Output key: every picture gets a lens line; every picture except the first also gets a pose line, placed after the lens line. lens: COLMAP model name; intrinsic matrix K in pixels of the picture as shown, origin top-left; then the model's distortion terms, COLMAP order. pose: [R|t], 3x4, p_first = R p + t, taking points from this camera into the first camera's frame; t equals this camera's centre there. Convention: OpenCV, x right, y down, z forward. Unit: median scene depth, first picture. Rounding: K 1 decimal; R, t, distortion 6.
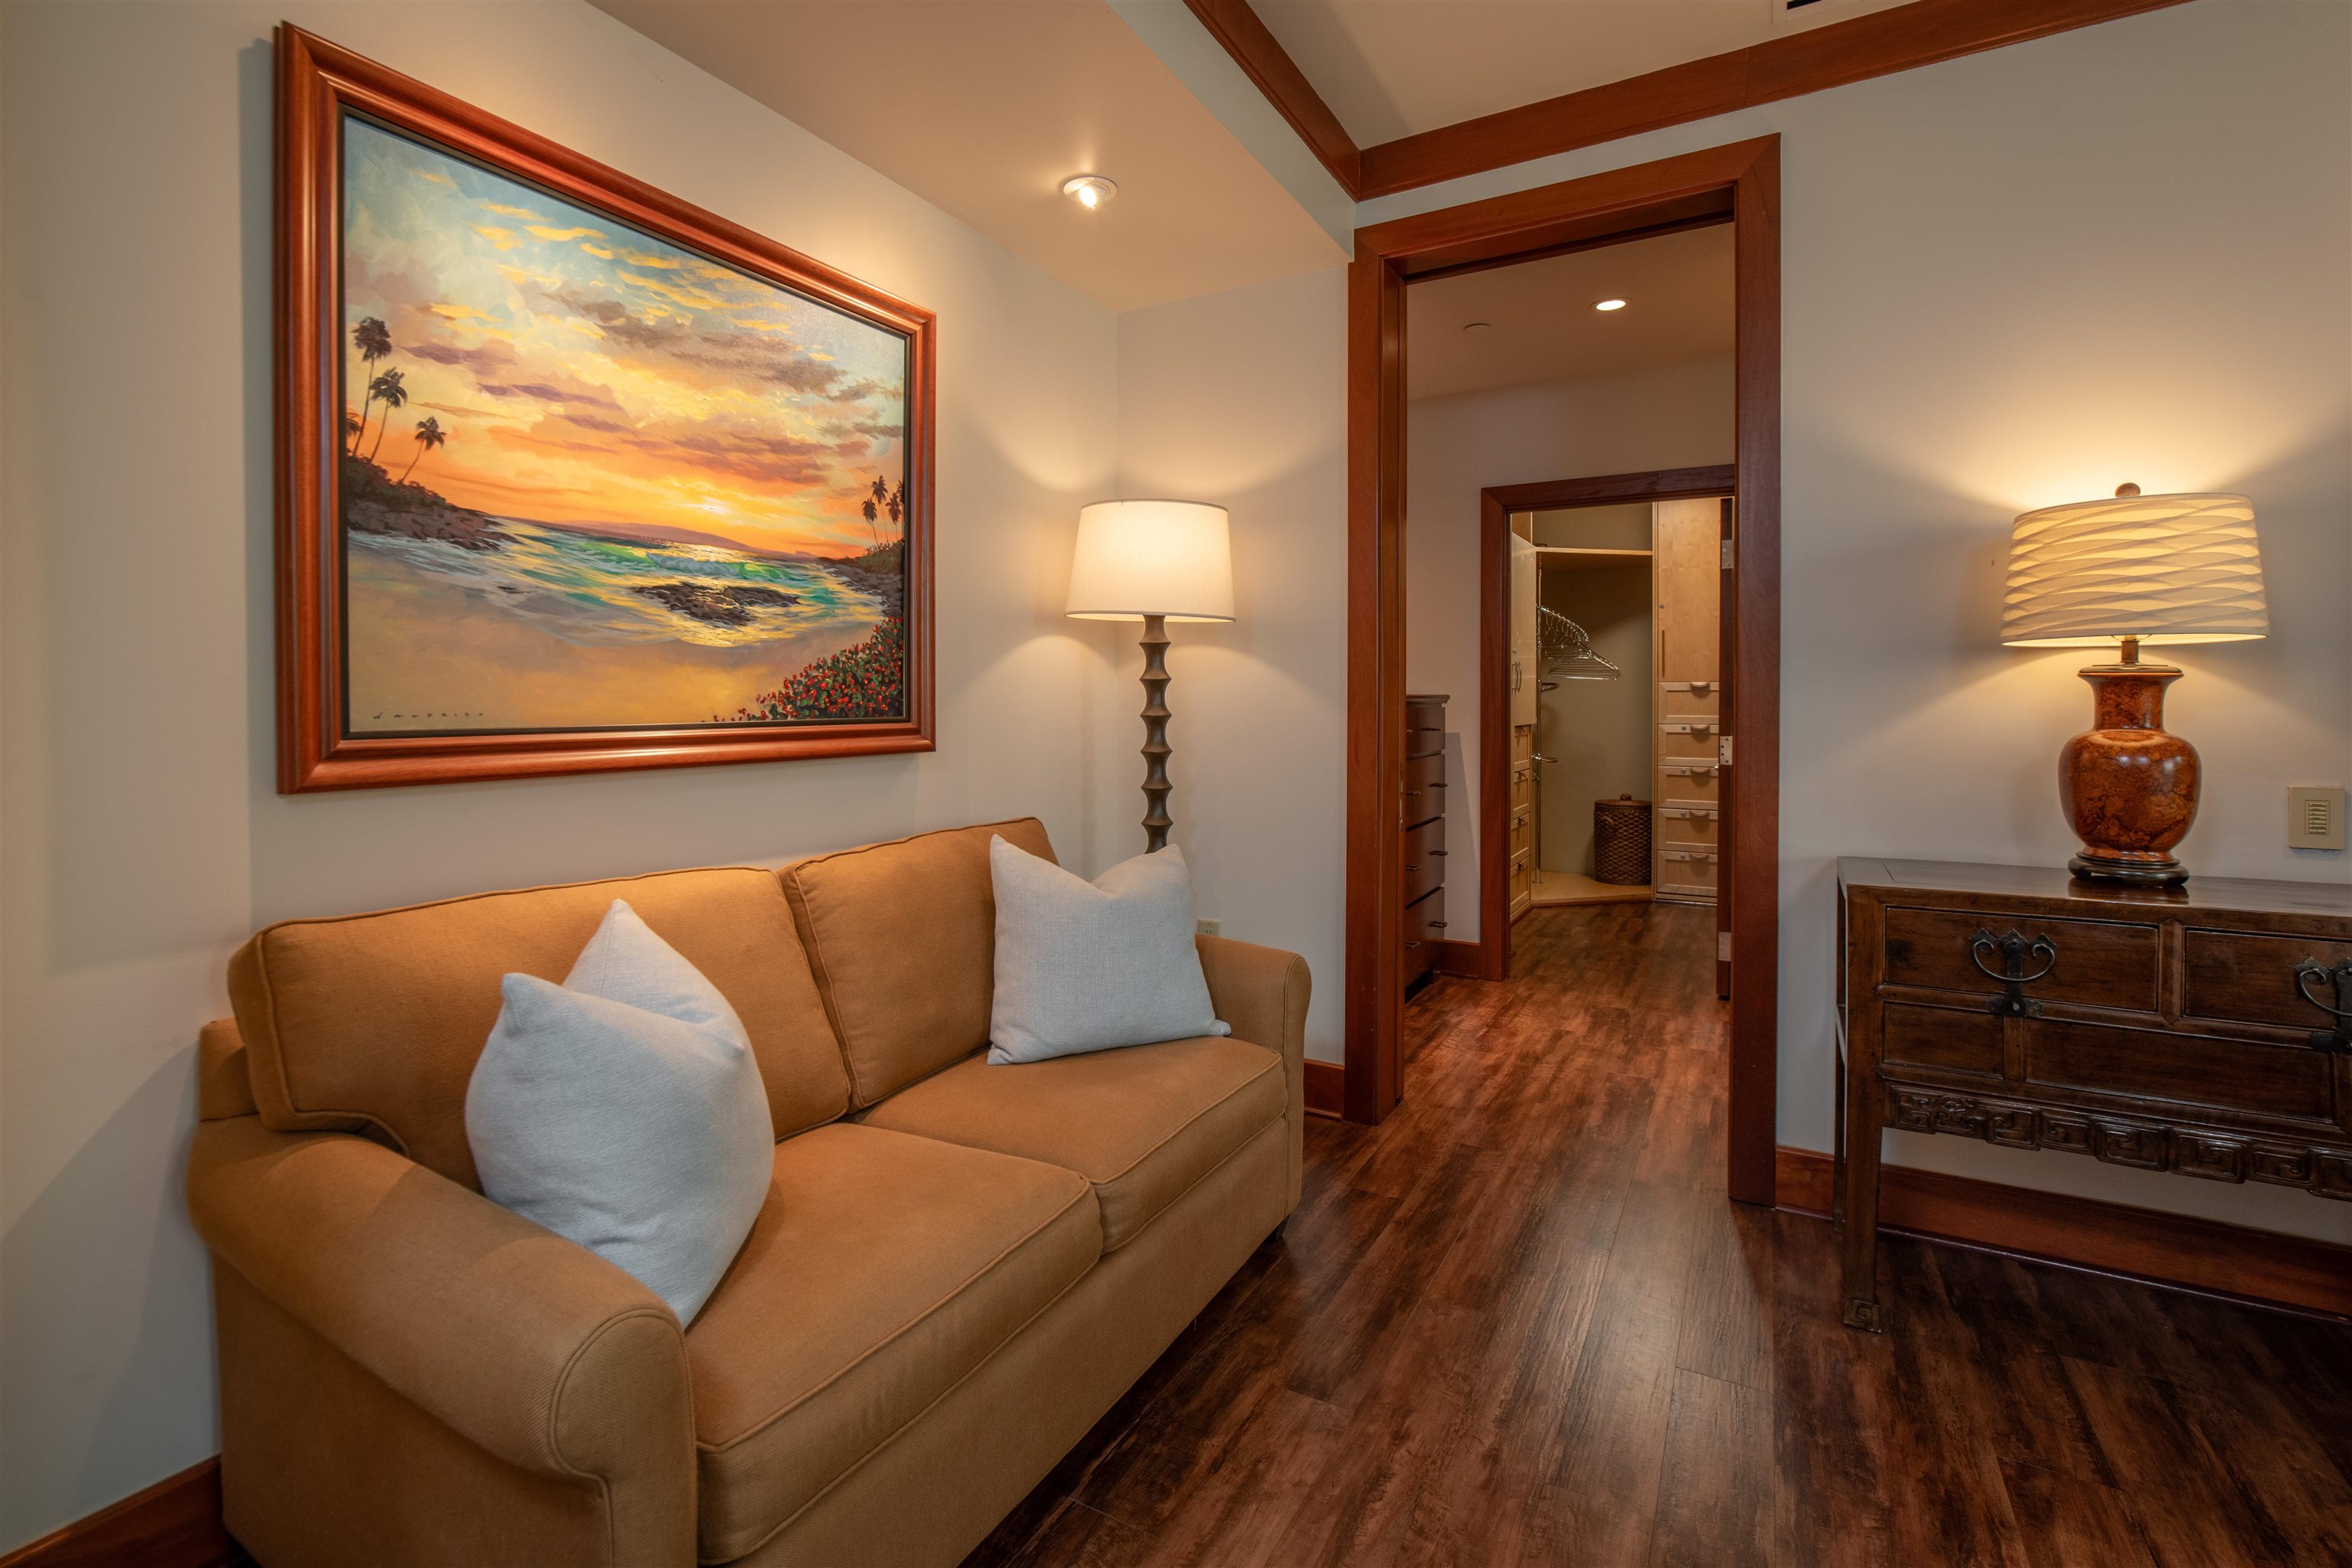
lens RADIAL K [[1014.4, 0, 1155.8], [0, 1014.4, 709.3], [0, 0, 1]] dist [0.003130, 0.000197]
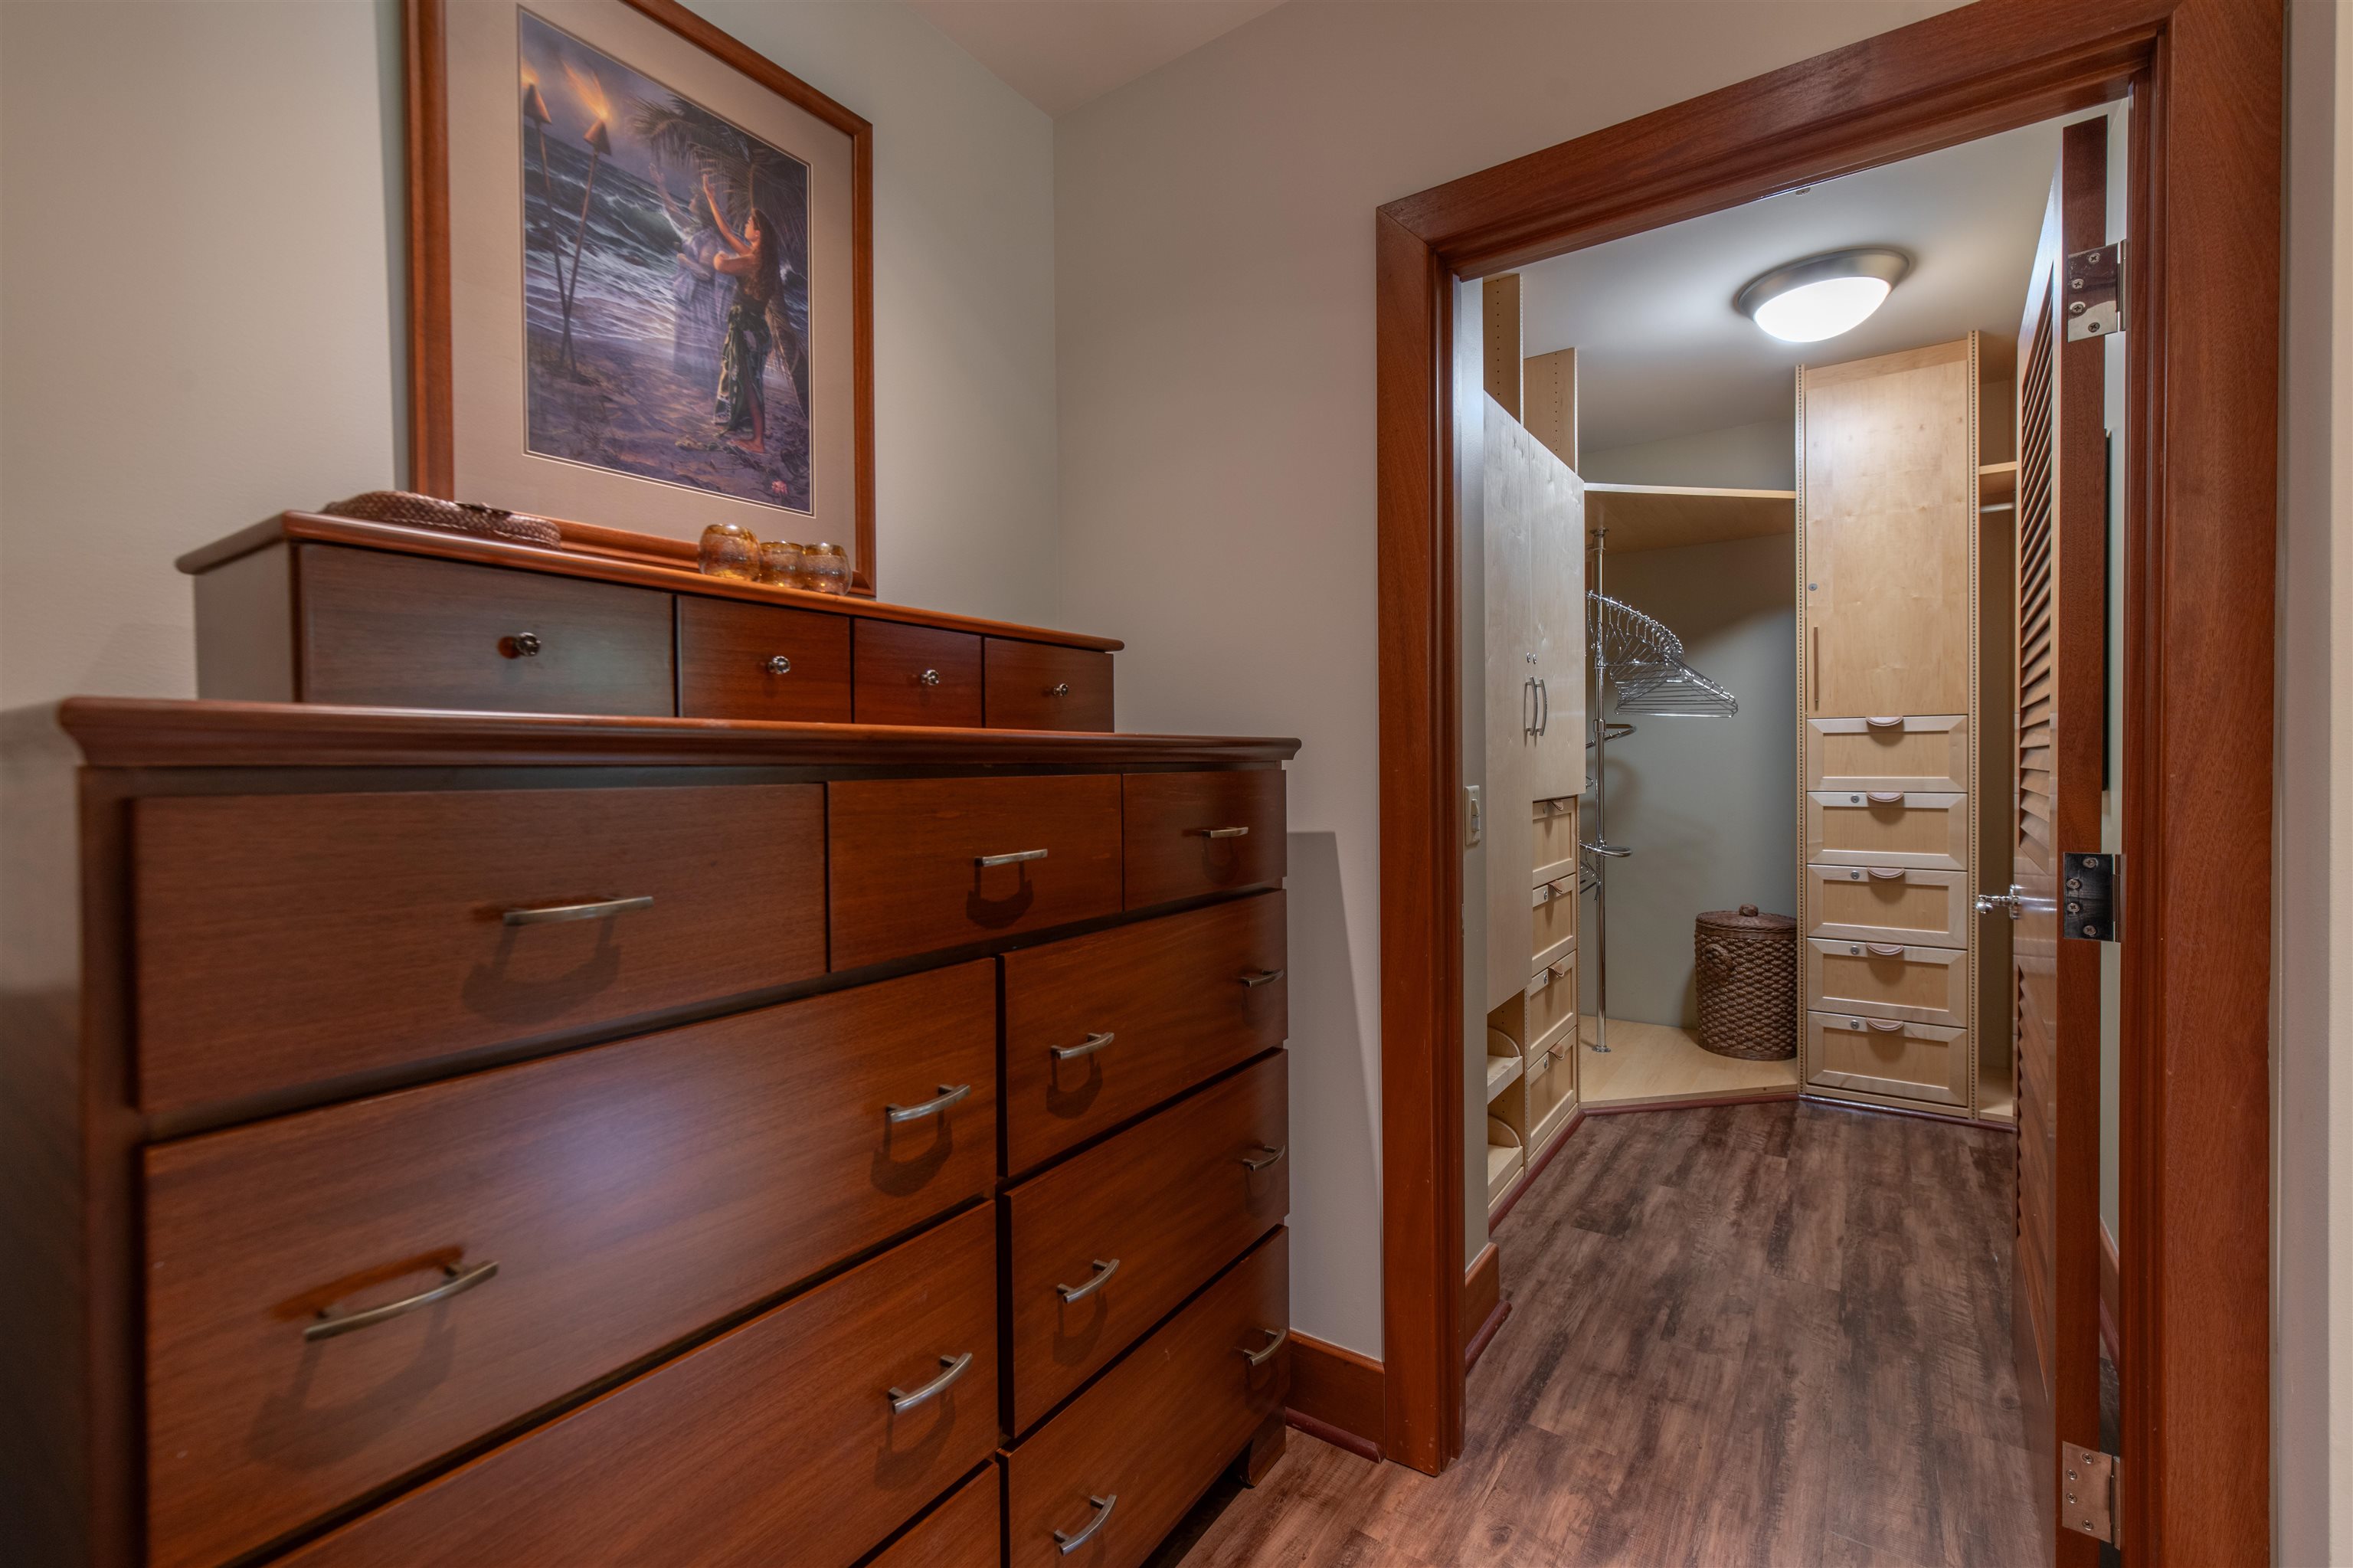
lens RADIAL K [[1014.9, 0, 1183.2], [0, 1014.9, 779.0], [0, 0, 1]] dist [0.003130, 0.000197]
pose [[0.997715, -0.010067, -0.066812, 0.179871], [0.010637, 0.999910, 0.008182, -0.001210], [0.066724, -0.008874, 0.997732, 0.401383]]
